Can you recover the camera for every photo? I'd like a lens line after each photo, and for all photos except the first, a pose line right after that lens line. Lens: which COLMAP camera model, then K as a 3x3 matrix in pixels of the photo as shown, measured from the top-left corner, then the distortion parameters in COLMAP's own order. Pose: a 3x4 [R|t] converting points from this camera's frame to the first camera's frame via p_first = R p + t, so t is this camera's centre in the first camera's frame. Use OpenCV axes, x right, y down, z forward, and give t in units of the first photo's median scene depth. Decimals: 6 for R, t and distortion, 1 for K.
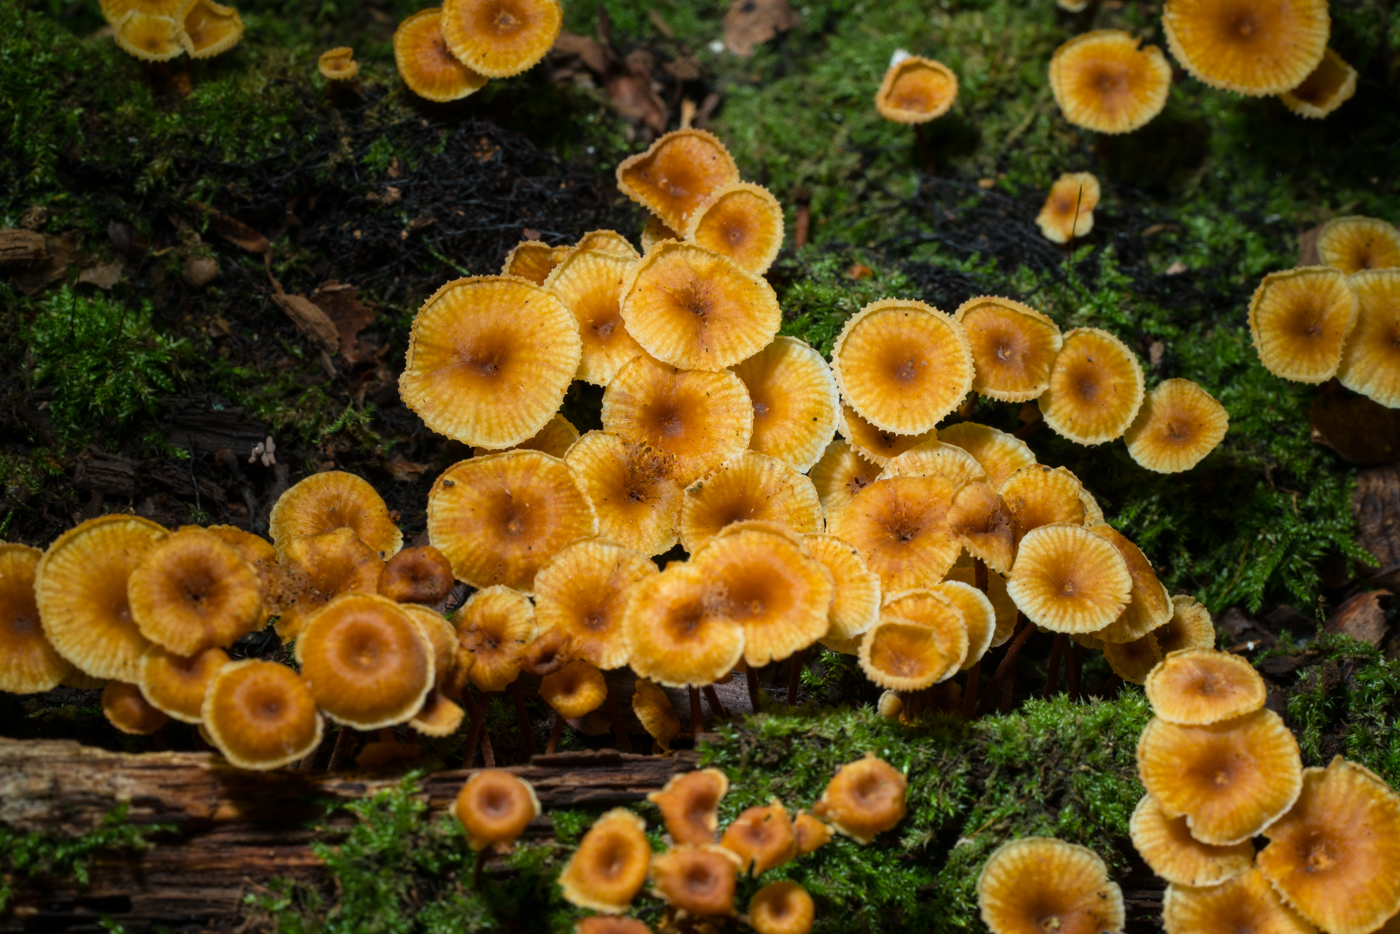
lens RADIAL K [[7067.4, 0, 702.1], [0, 7067.4, 470.9], [0, 0, 1]] dist [-0.564381, 0.000000]
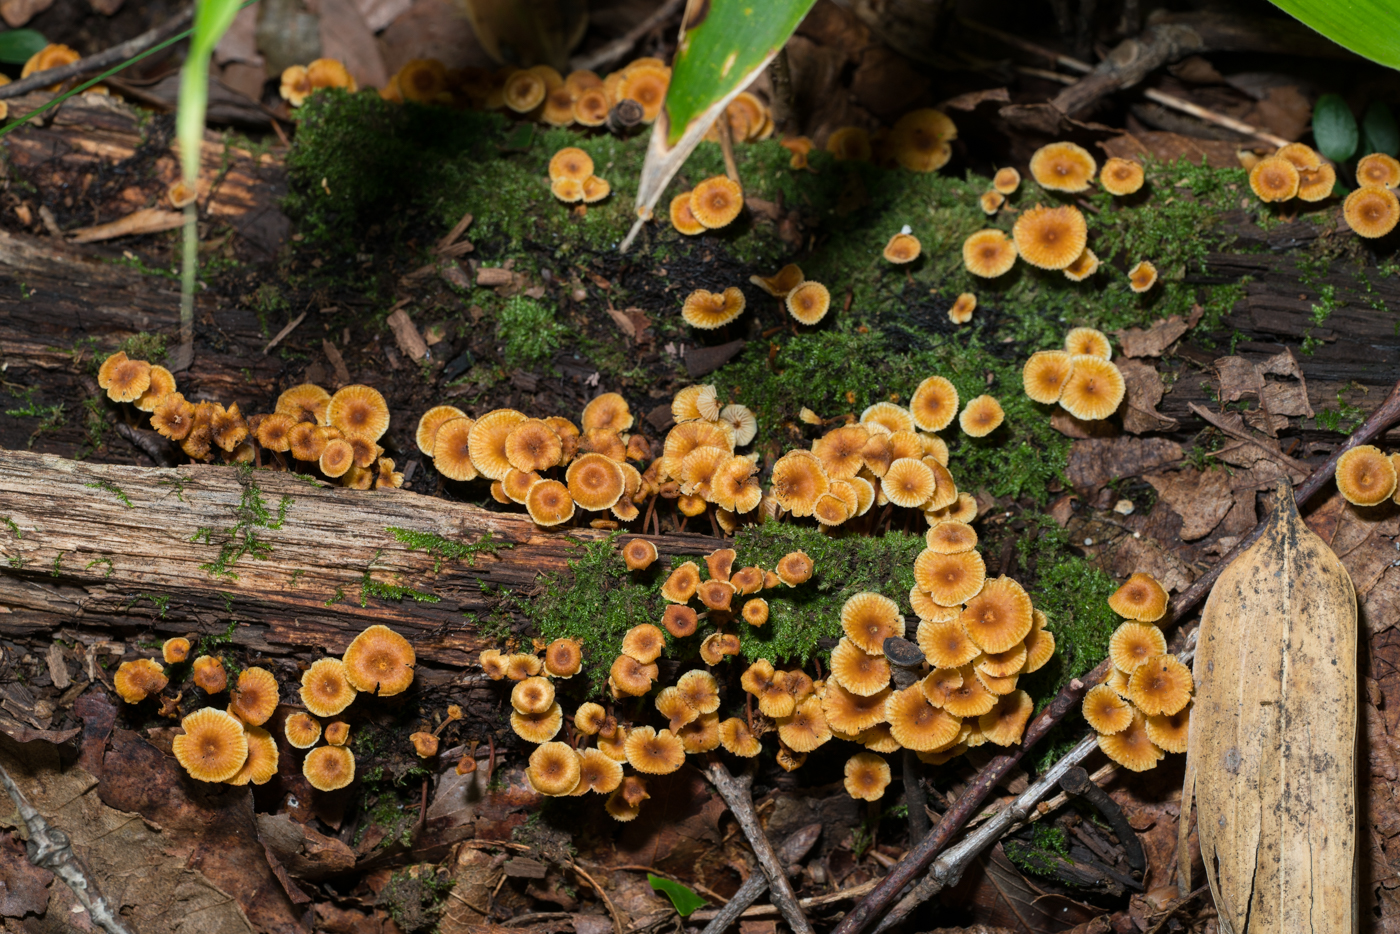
lens RADIAL K [[7067.4, 0, 699.2], [0, 7067.4, 465.2], [0, 0, 1]] dist [-0.564381, 0.000000]
pose [[0.972719, 0.121341, -0.197720, 0.431894], [-0.101549, 0.989019, 0.107374, -0.226489], [0.208578, -0.084367, 0.974360, -1.245651]]
